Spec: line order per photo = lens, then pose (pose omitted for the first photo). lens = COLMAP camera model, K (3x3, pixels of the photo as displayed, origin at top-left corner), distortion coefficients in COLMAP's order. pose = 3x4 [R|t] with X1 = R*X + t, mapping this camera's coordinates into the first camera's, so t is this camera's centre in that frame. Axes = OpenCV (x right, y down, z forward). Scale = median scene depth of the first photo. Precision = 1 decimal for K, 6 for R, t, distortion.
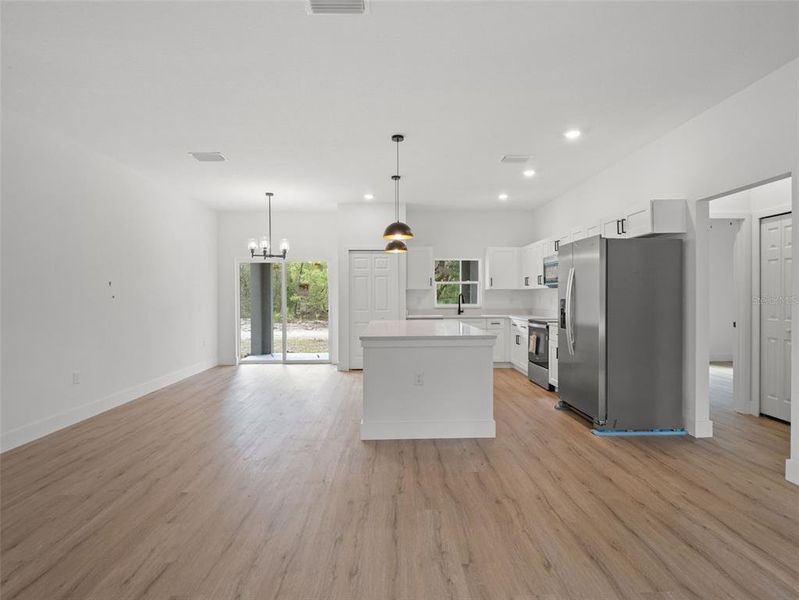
lens RADIAL K [[421.9, 0, 395.2], [0, 421.9, 300.0], [0, 0, 1]] dist [-0.000350, 0.000014]
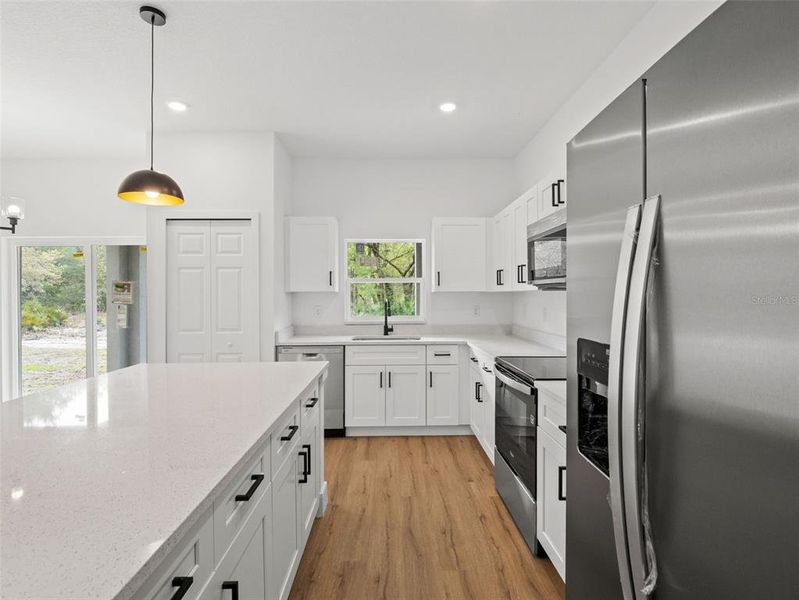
lens RADIAL K [[398.7, 0, 399.5], [0, 398.7, 300.0], [0, 0, 1]] dist [-0.002830, -0.000297]
pose [[0.999981, -0.000573, 0.006091, 0.196226], [0.000544, 0.999988, 0.004767, -0.019256], [-0.006094, -0.004764, 0.999970, 0.531031]]
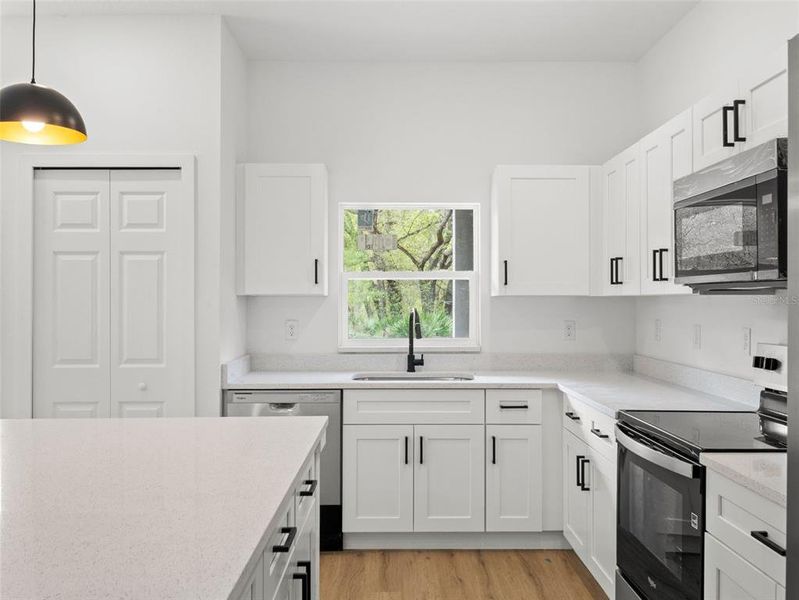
lens RADIAL K [[706.3, 0, 398.7], [0, 706.3, 304.5], [0, 0, 1]] dist [0.005034, -0.001165]
pose [[0.999949, 0.003406, -0.009547, 0.172968], [-0.003437, 0.999989, -0.003263, -0.019039], [0.009536, 0.003296, 0.999949, 0.525557]]
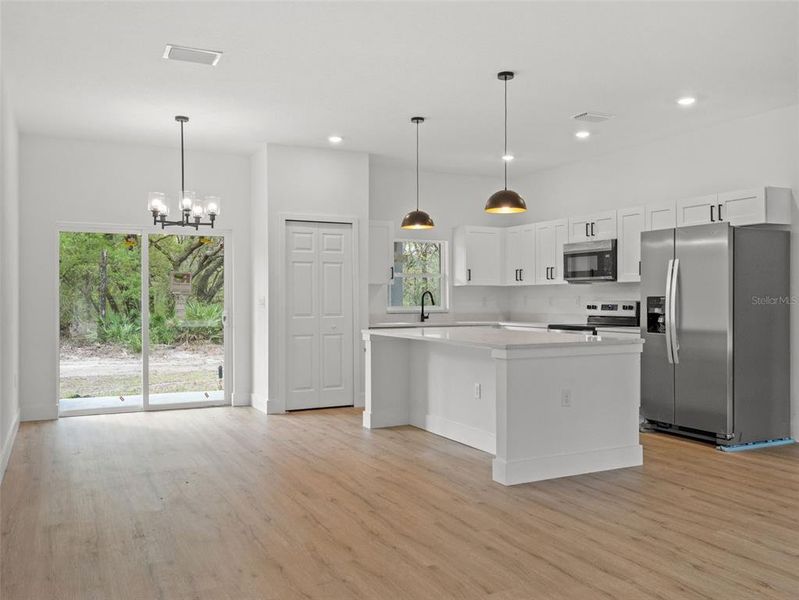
lens RADIAL K [[706.3, 0, 398.7], [0, 706.3, 304.5], [0, 0, 1]] dist [0.005034, -0.001165]
pose [[0.902522, -0.000564, 0.430644, -0.440424], [0.001712, 0.999996, -0.002279, 0.010437], [-0.430641, 0.002794, 0.902519, -0.016939]]
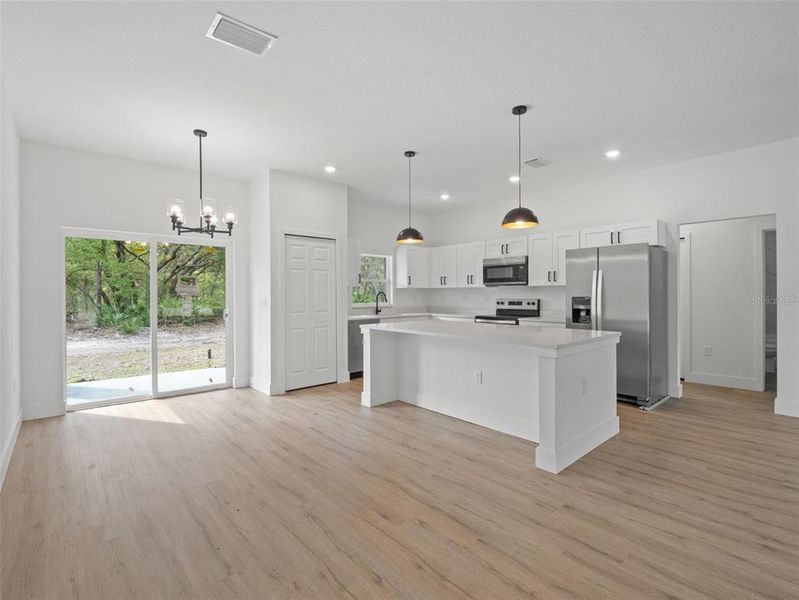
lens RADIAL K [[395.1, 0, 401.8], [0, 395.1, 295.7], [0, 0, 1]] dist [-0.016990, 0.000070]
pose [[0.755880, -0.002413, 0.654706, -0.445425], [0.007102, 0.999965, -0.004515, -0.002867], [-0.654672, 0.008063, 0.755870, 0.354796]]
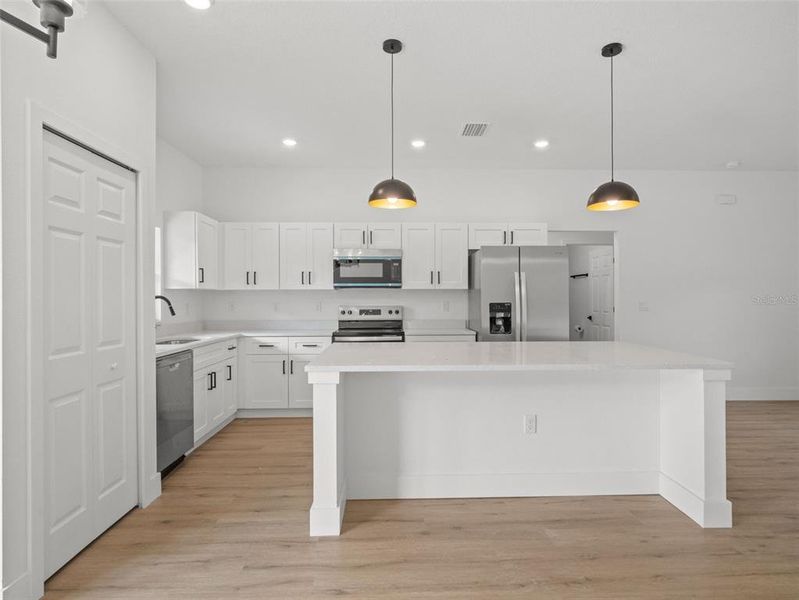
lens RADIAL K [[447.3, 0, 410.1], [0, 447.3, 297.8], [0, 0, 1]] dist [-0.002255, -0.000084]
pose [[-0.029322, 0.003576, 0.999564, -0.415956], [0.011513, 0.999928, -0.003239, -0.008992], [-0.999504, 0.011413, -0.029361, 0.845787]]
